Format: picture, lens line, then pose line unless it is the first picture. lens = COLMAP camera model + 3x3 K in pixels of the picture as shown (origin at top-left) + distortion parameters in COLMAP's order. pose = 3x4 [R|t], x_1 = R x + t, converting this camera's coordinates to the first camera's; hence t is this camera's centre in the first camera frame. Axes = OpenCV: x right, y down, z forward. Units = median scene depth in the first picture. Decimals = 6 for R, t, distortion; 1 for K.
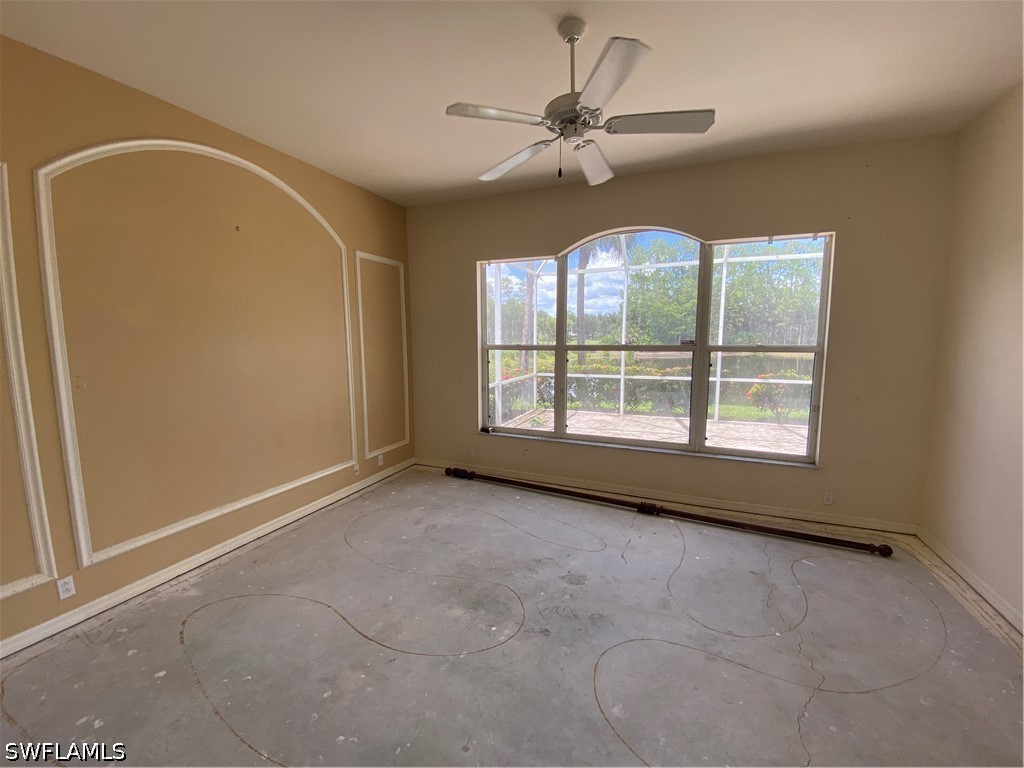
lens RADIAL K [[412.6, 0, 512.0], [0, 412.6, 384.0], [0, 0, 1]] dist [-0.022394, -0.000299]
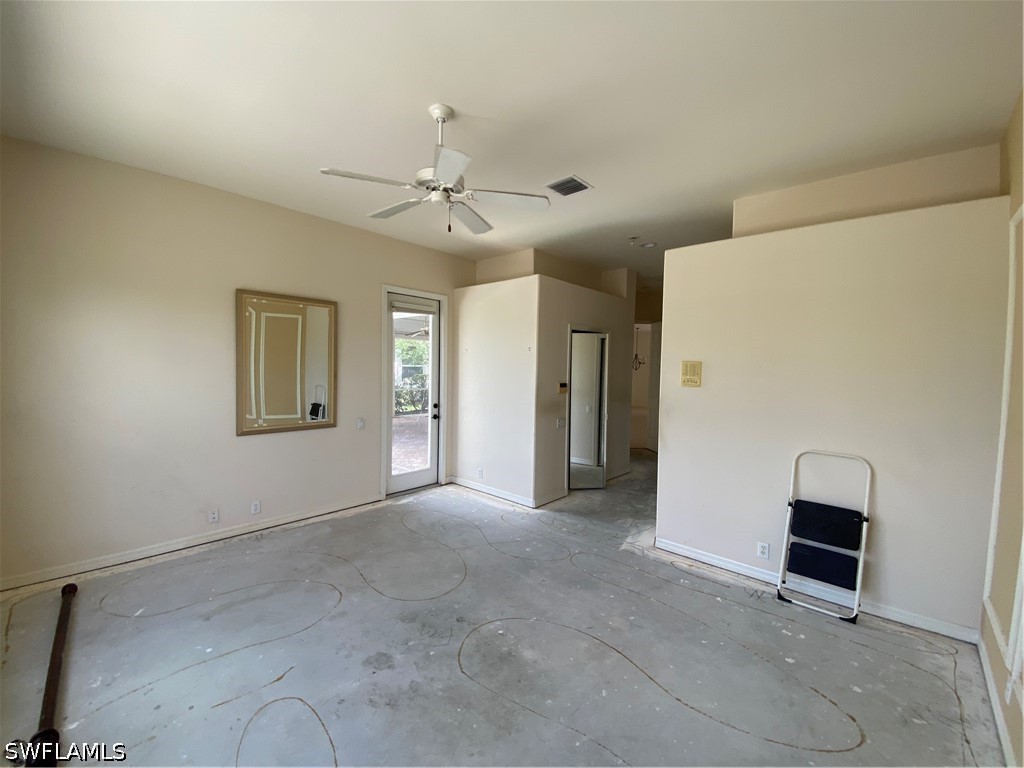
lens RADIAL K [[412.6, 0, 512.0], [0, 412.6, 384.0], [0, 0, 1]] dist [-0.022394, -0.000299]
pose [[-0.943087, -0.029855, 0.331204, -0.399859], [0.020083, 0.989031, 0.146338, -0.207896], [-0.331940, 0.144661, -0.932142, 1.846840]]
